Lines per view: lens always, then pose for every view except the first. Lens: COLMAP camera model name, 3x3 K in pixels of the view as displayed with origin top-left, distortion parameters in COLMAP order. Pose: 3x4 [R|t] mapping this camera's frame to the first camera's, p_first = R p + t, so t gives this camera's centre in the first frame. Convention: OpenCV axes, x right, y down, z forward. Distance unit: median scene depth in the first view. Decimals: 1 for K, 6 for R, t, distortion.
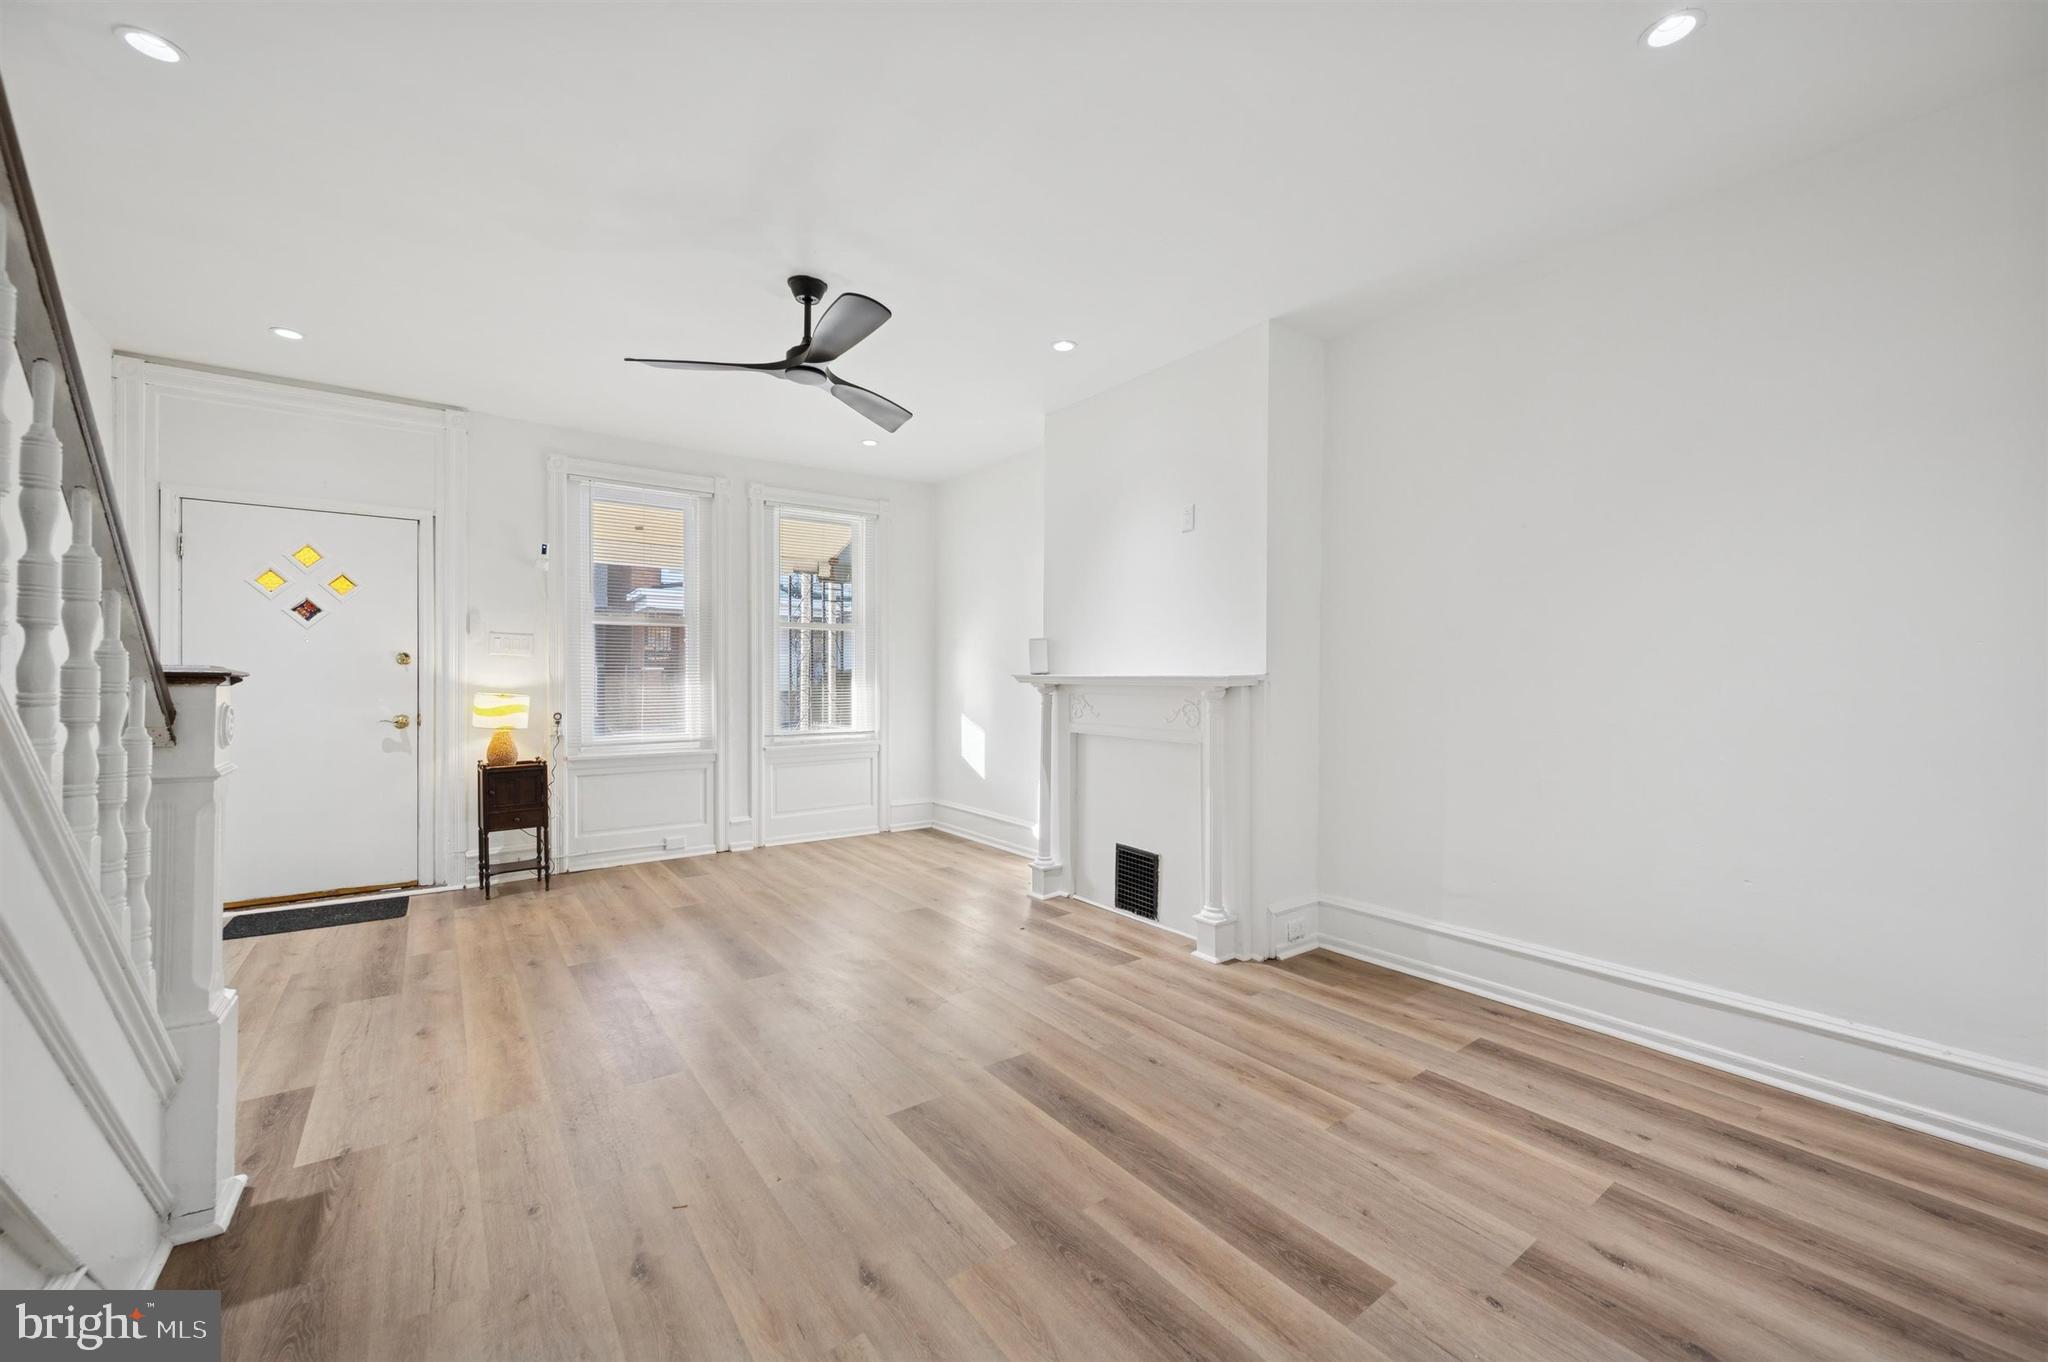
lens RADIAL K [[805.2, 0, 1027.2], [0, 805.2, 670.6], [0, 0, 1]] dist [0.000377, -0.000208]
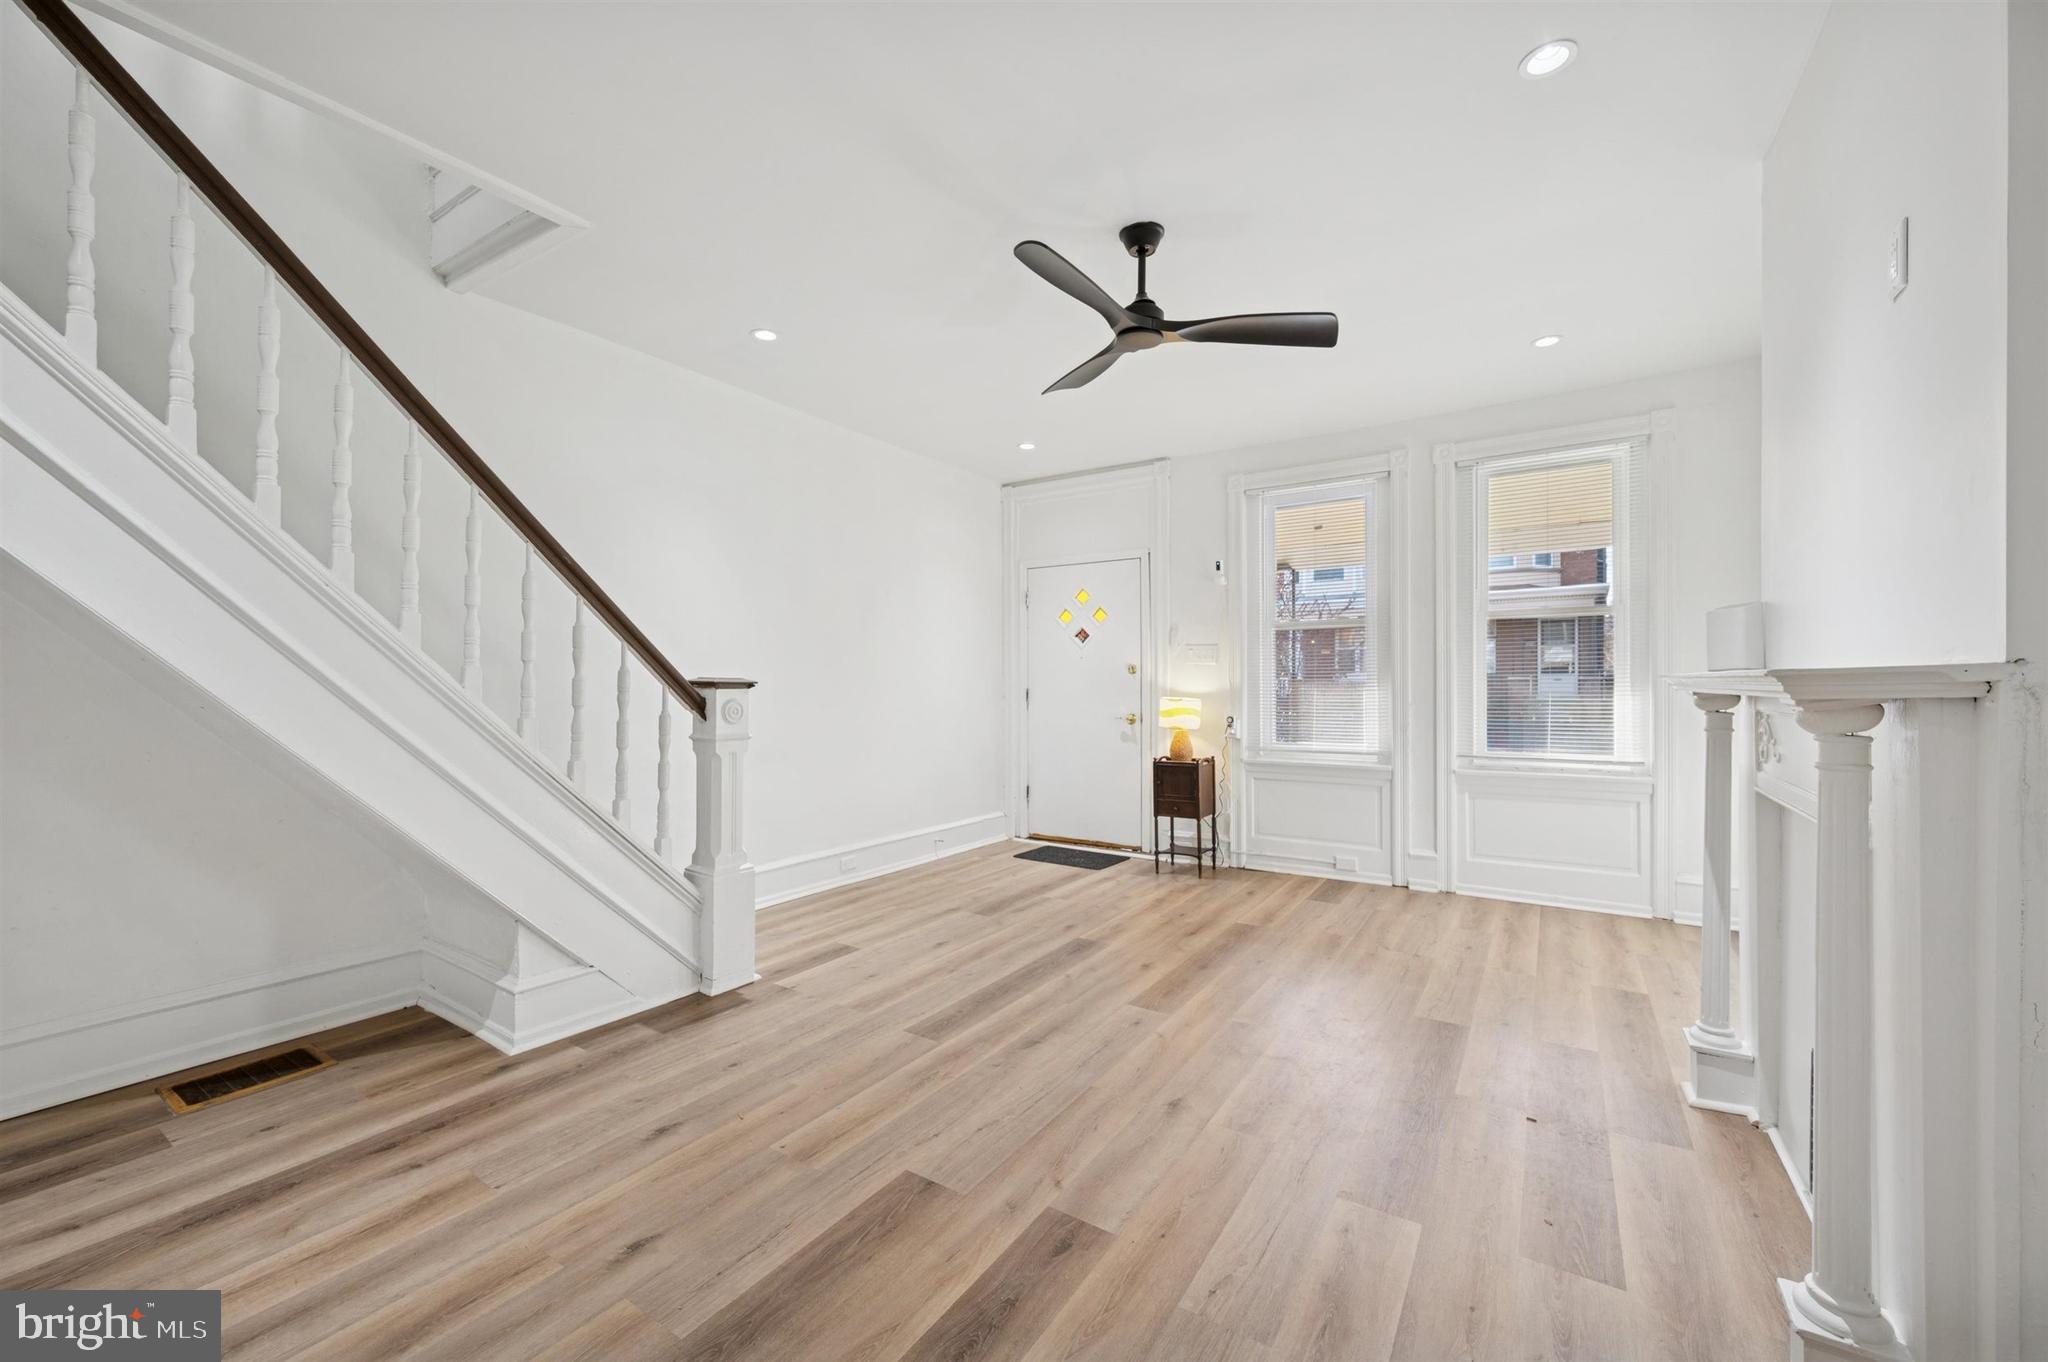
lens RADIAL K [[805.2, 0, 1021.2], [0, 805.2, 681.6], [0, 0, 1]] dist [0.000377, -0.000208]
pose [[0.342220, -0.005588, -0.939603, 0.356906], [0.011102, 0.999937, -0.001903, 0.005355], [0.939554, -0.009780, 0.342260, 0.407031]]
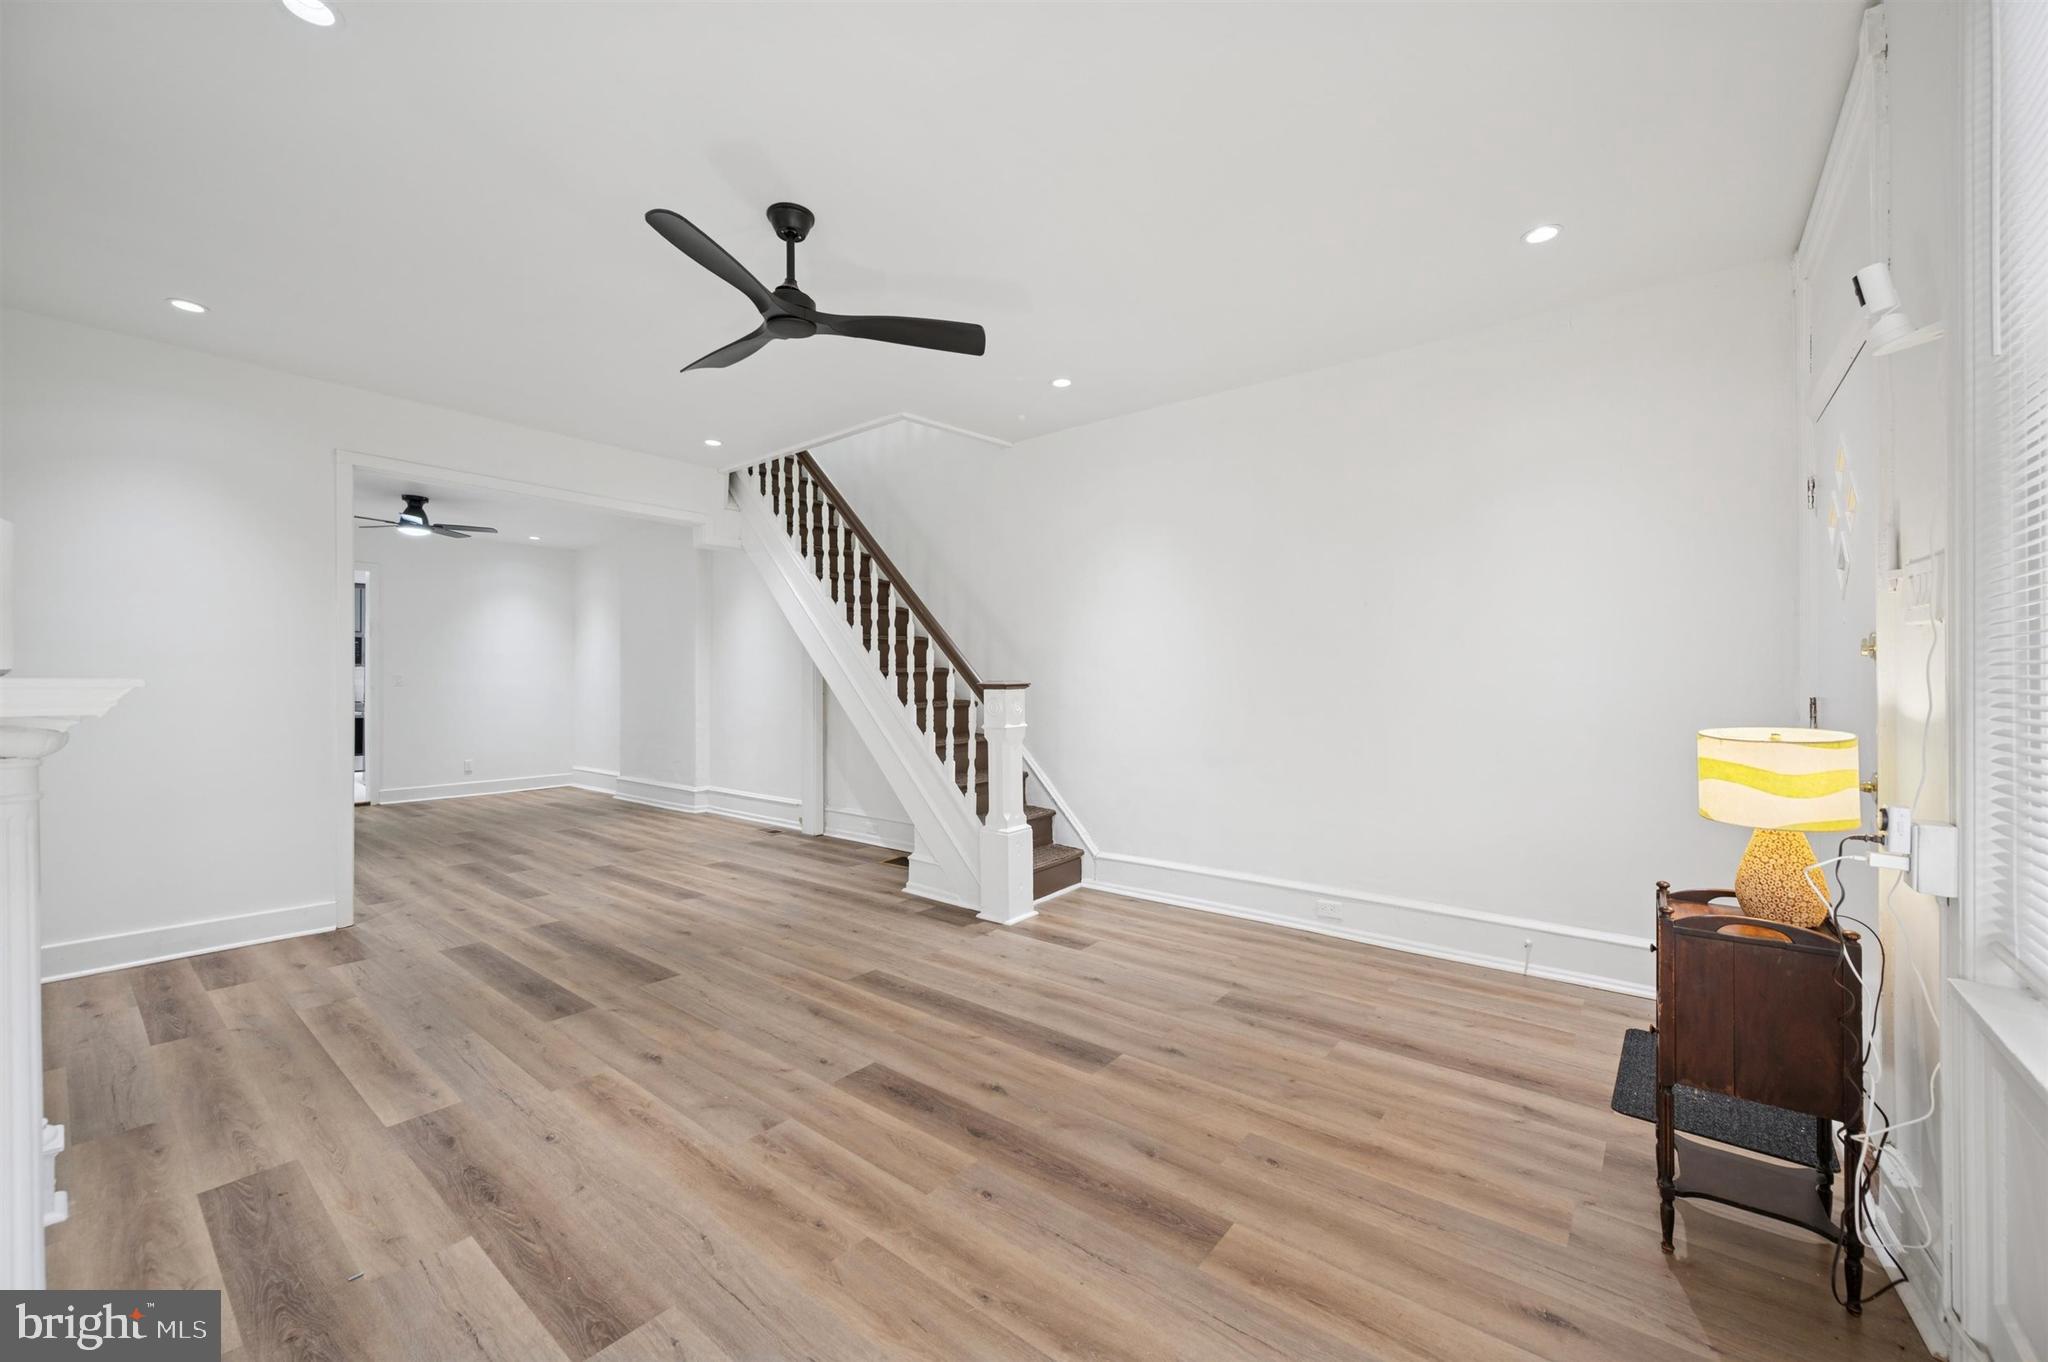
lens RADIAL K [[805.2, 0, 1032.1], [0, 805.2, 690.8], [0, 0, 1]] dist [0.000377, -0.000208]
pose [[-0.967285, 0.003377, -0.253670, -0.215088], [0.002658, 0.999991, 0.003178, 0.006816], [0.253679, 0.002400, -0.967285, 1.313043]]
